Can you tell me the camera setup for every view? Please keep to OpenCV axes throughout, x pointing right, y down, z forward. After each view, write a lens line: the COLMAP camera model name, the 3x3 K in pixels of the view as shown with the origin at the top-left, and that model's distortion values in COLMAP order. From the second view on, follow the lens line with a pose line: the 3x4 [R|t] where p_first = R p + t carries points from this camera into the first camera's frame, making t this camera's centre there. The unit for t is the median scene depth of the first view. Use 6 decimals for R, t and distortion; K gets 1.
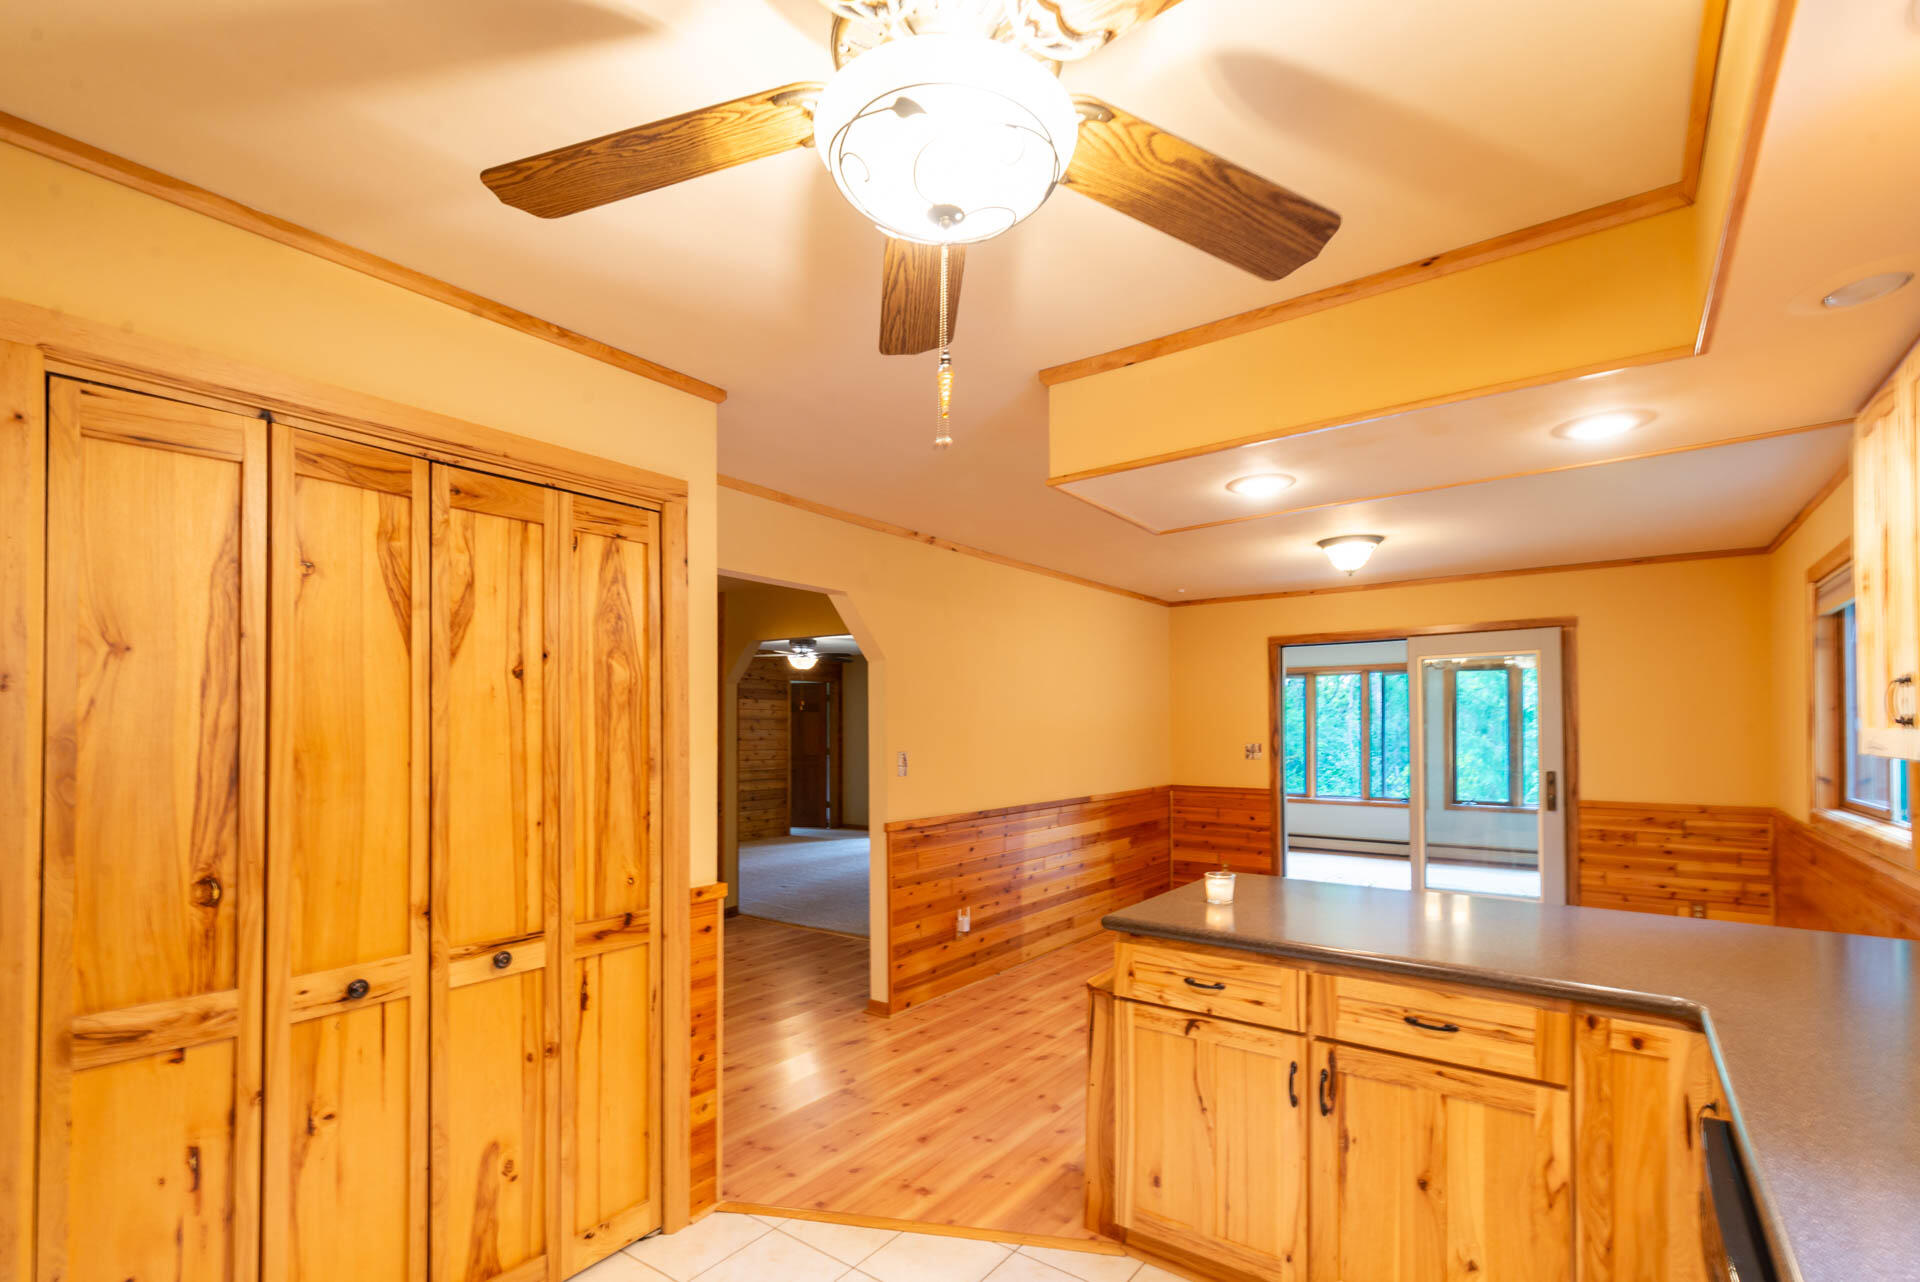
lens RADIAL K [[855.7, 0, 961.5], [0, 855.7, 718.6], [0, 0, 1]] dist [0.000991, 0.000247]
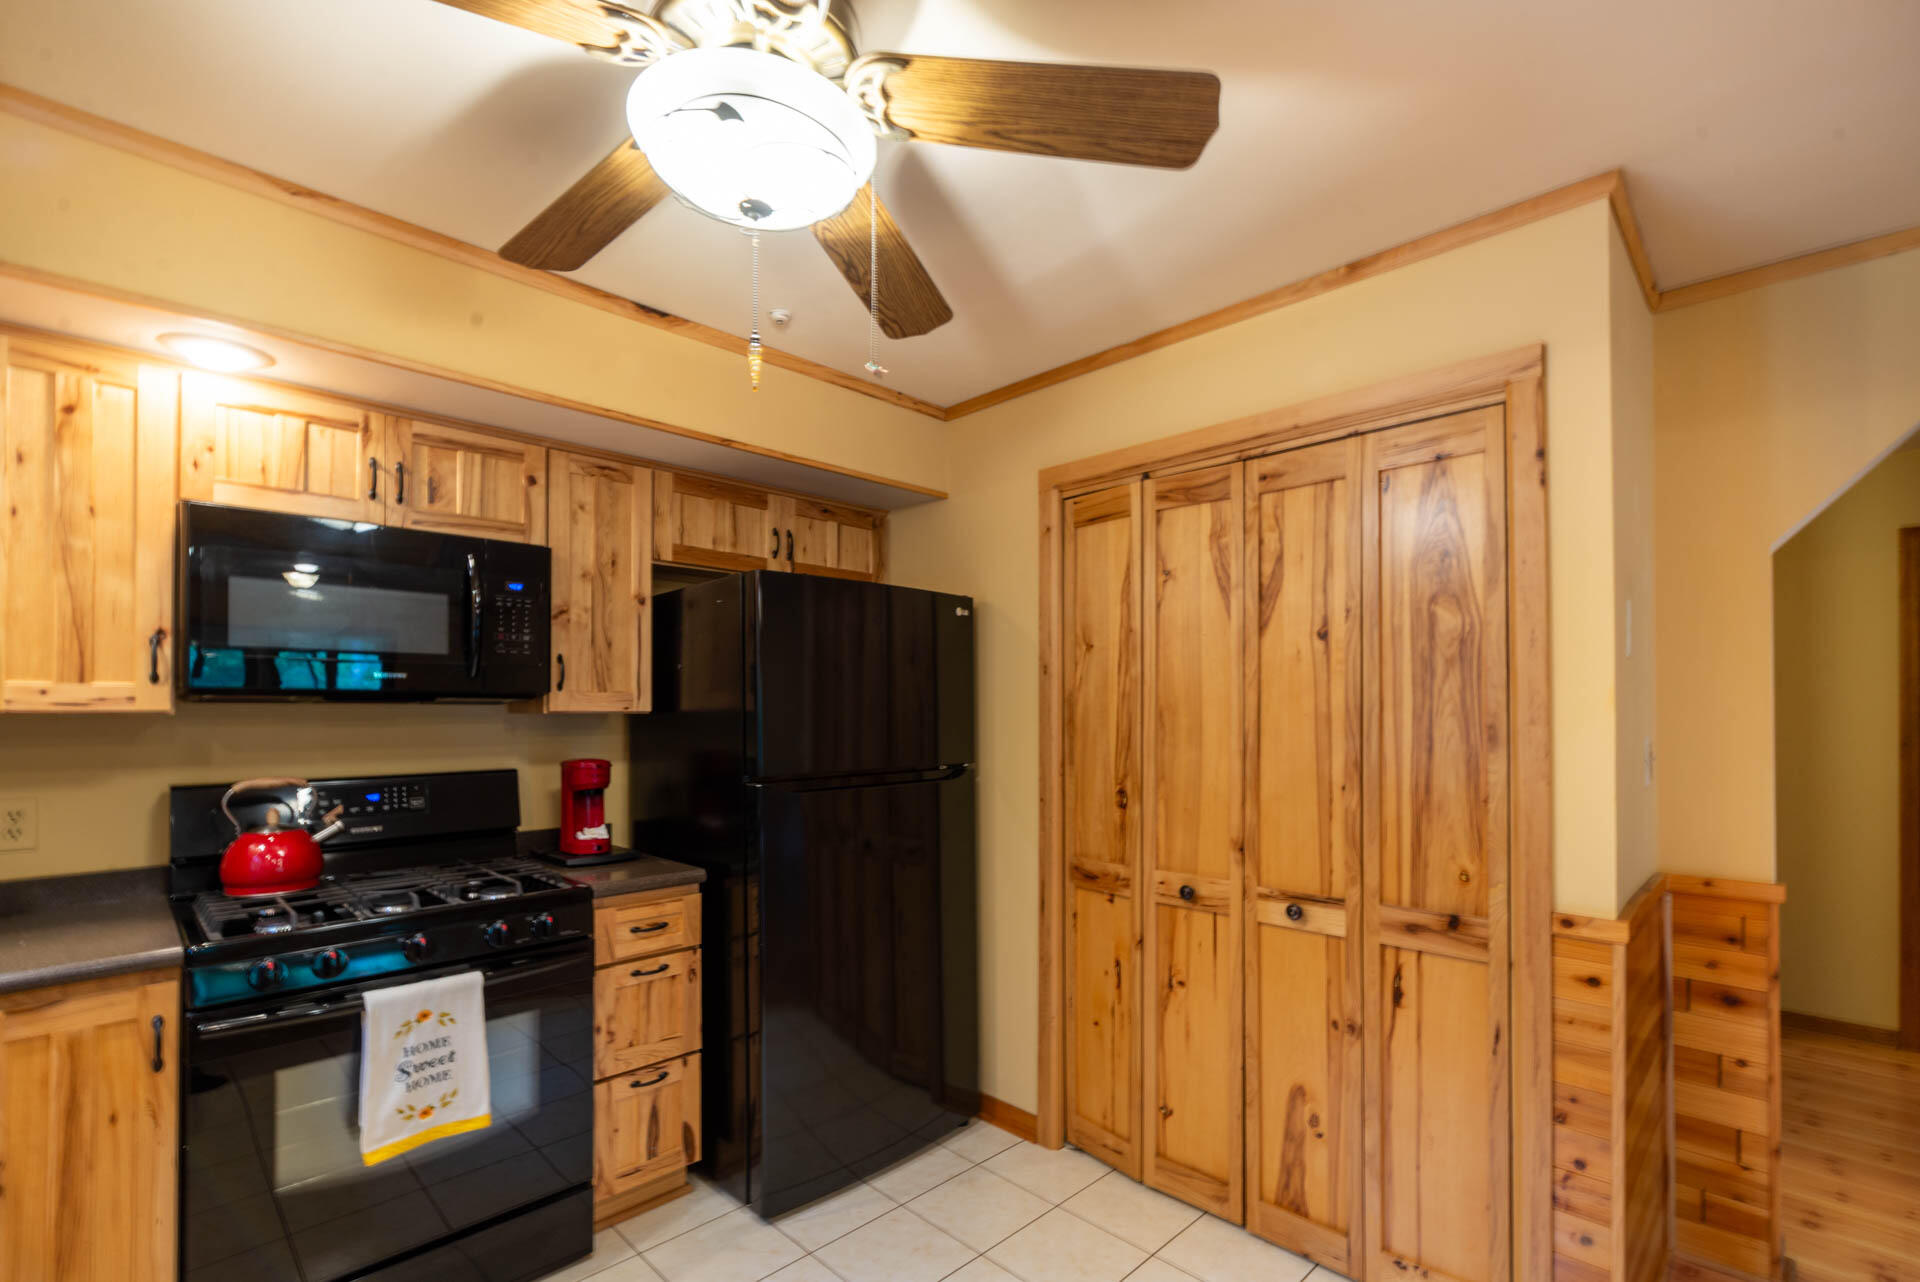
lens RADIAL K [[858.8, 0, 961.3], [0, 858.8, 697.4], [0, 0, 1]] dist [0.000688, 0.000134]
pose [[-0.142737, -0.012434, -0.989682, 0.560981], [0.012941, 0.999812, -0.014427, 0.030588], [0.989676, -0.014867, -0.142550, 0.754101]]
